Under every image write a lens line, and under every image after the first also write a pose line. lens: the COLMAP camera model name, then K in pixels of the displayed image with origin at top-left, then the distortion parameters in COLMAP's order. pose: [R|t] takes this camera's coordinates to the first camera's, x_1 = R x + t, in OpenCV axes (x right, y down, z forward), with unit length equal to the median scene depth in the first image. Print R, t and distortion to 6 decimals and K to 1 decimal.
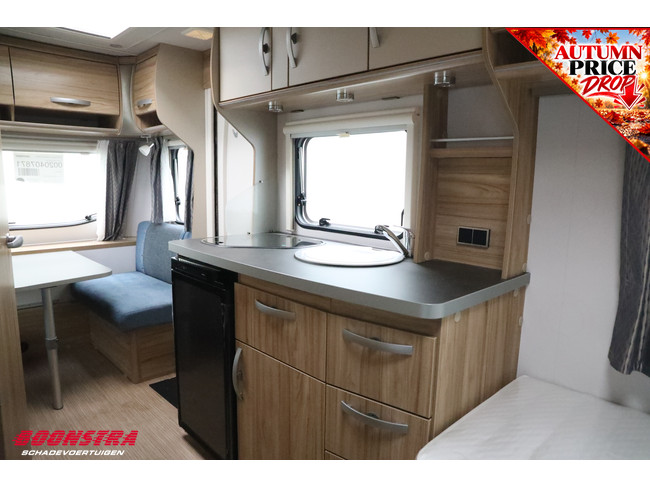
lens RADIAL K [[444.6, 0, 325.0], [0, 444.6, 243.5], [0, 0, 1]] dist [-0.104257, 0.075460]
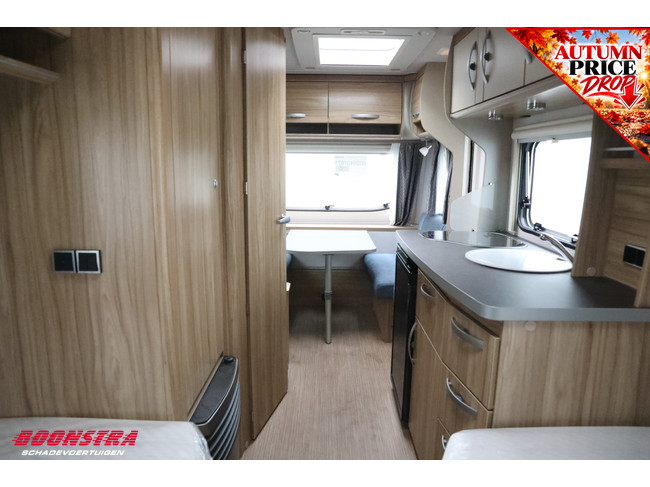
lens RADIAL K [[444.6, 0, 325.0], [0, 444.6, 243.5], [0, 0, 1]] dist [-0.104257, 0.075460]
pose [[0.719202, 0.117540, -0.684787, 0.310475], [-0.102081, 0.992767, 0.063191, -0.021710], [0.687261, 0.024456, 0.725999, -0.045774]]
